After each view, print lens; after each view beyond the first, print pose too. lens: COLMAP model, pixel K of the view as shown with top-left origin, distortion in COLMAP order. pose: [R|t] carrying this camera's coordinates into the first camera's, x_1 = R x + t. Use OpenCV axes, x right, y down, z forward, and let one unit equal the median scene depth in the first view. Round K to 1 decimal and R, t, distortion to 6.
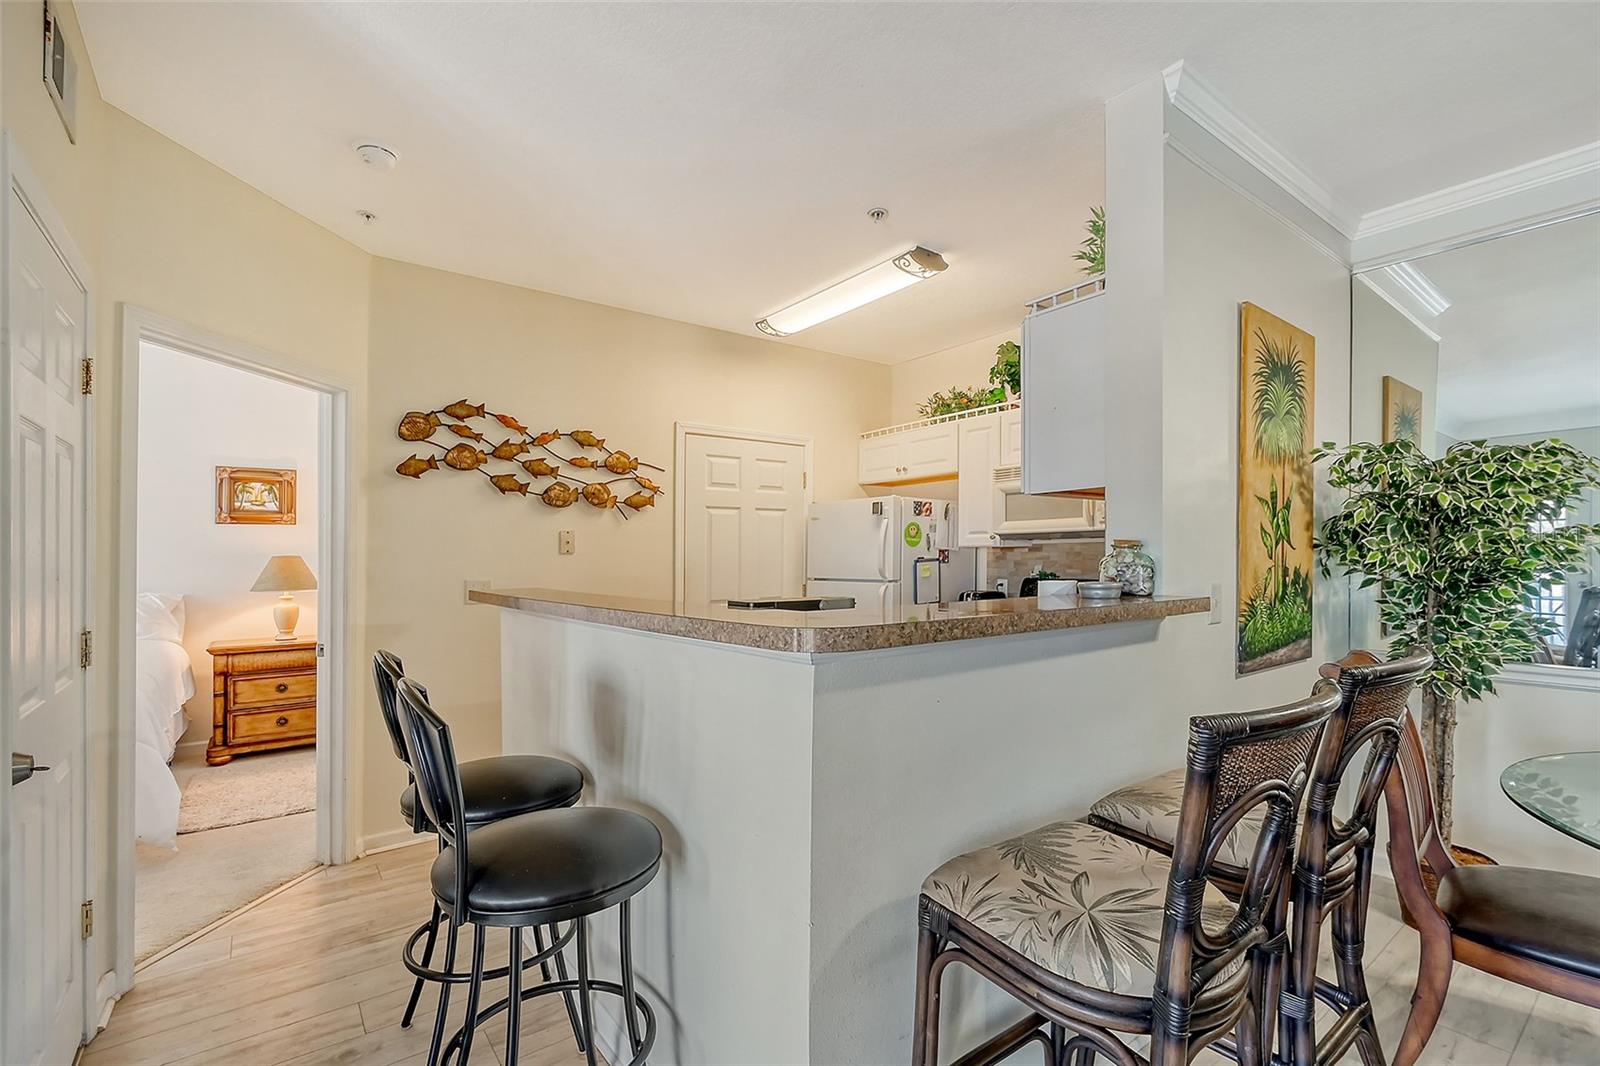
lens RADIAL K [[721.4, 0, 800.0], [0, 721.4, 533.0], [0, 0, 1]] dist [0.000493, -0.000041]
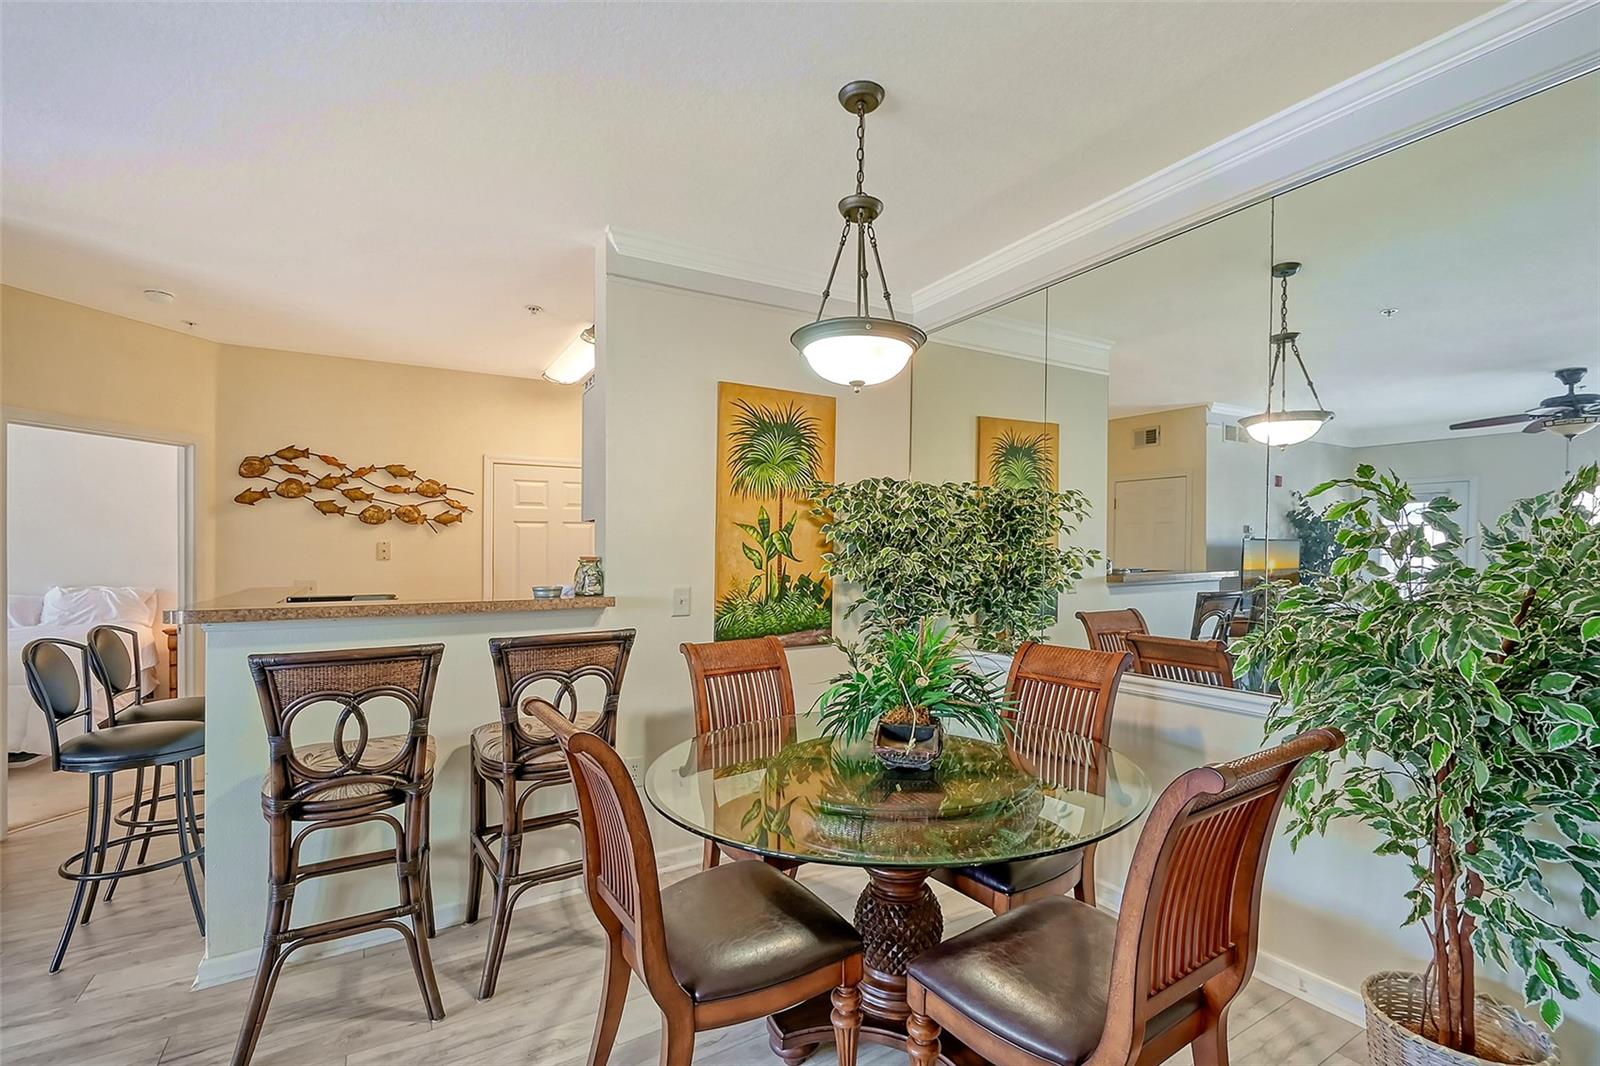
lens RADIAL K [[724.8, 0, 800.0], [0, 724.8, 533.0], [0, 0, 1]] dist [-0.003112, -0.000680]
pose [[0.994137, -0.001211, -0.108125, 0.552798], [0.001710, 0.999988, 0.004518, -0.023671], [0.108118, -0.004676, 0.994127, -0.211097]]
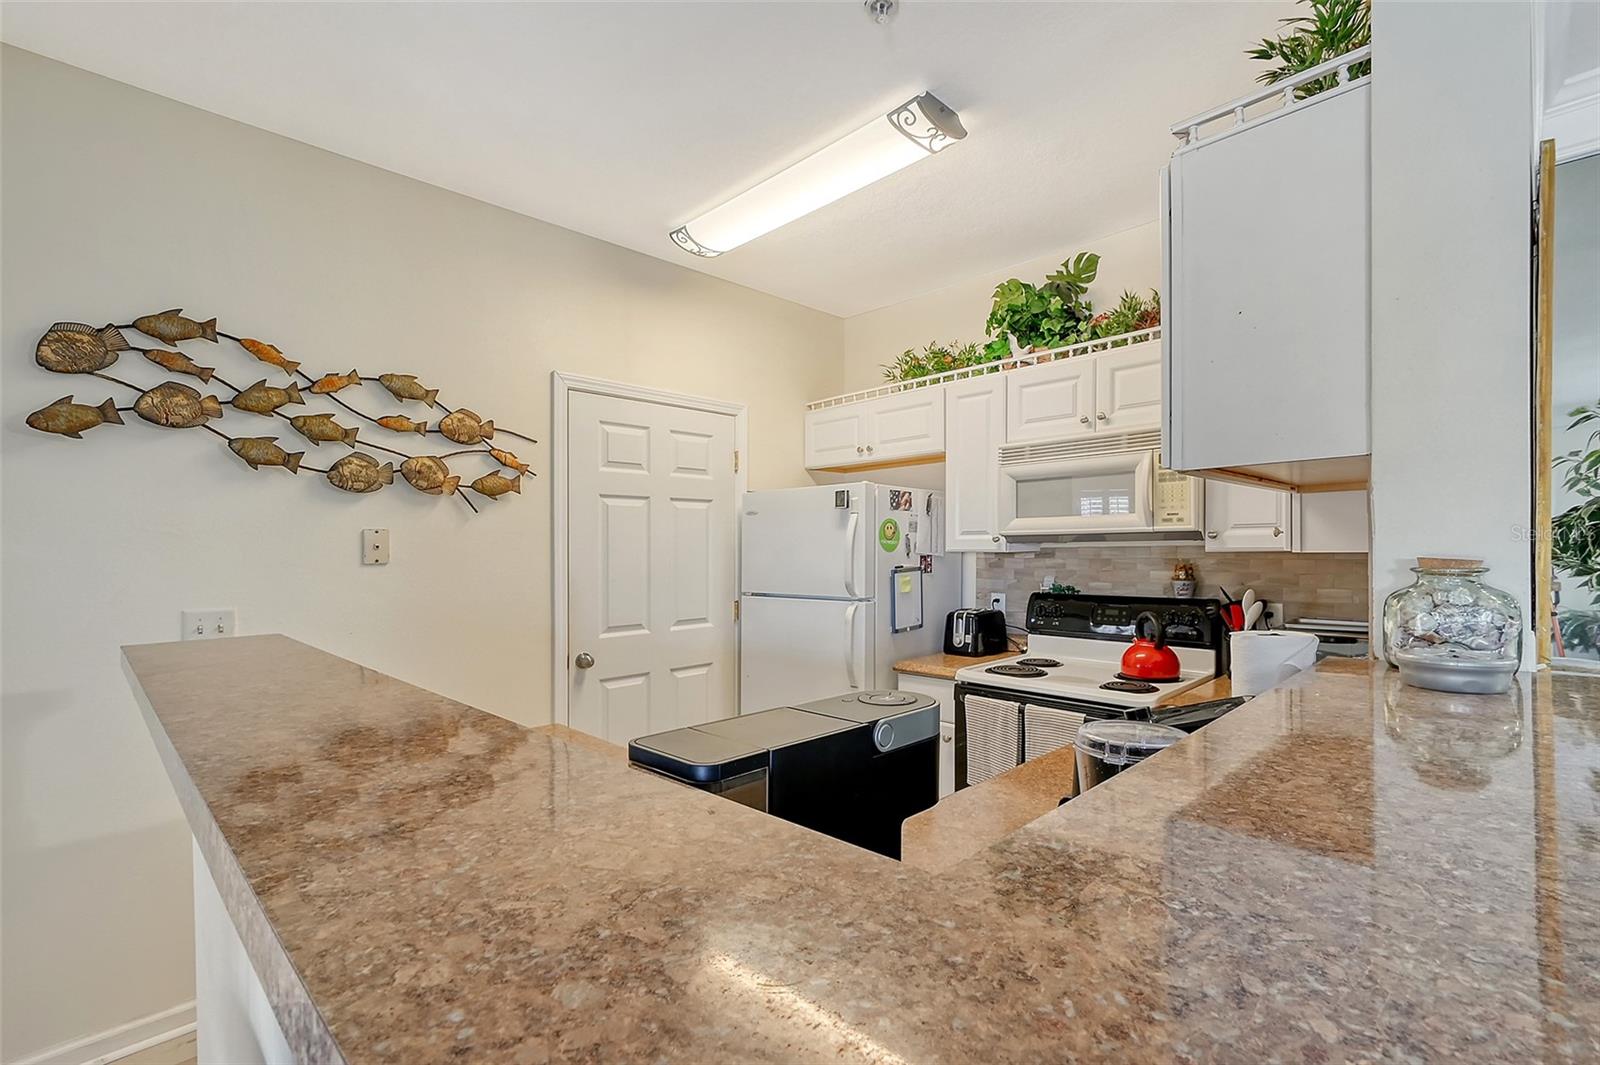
lens RADIAL K [[721.2, 0, 810.7], [0, 721.2, 546.2], [0, 0, 1]] dist [-0.005378, -0.001268]
pose [[0.990434, -0.000045, 0.137987, -0.025099], [-0.003404, 0.999688, 0.024765, -0.004870], [-0.137945, -0.024998, 0.990124, 0.301821]]
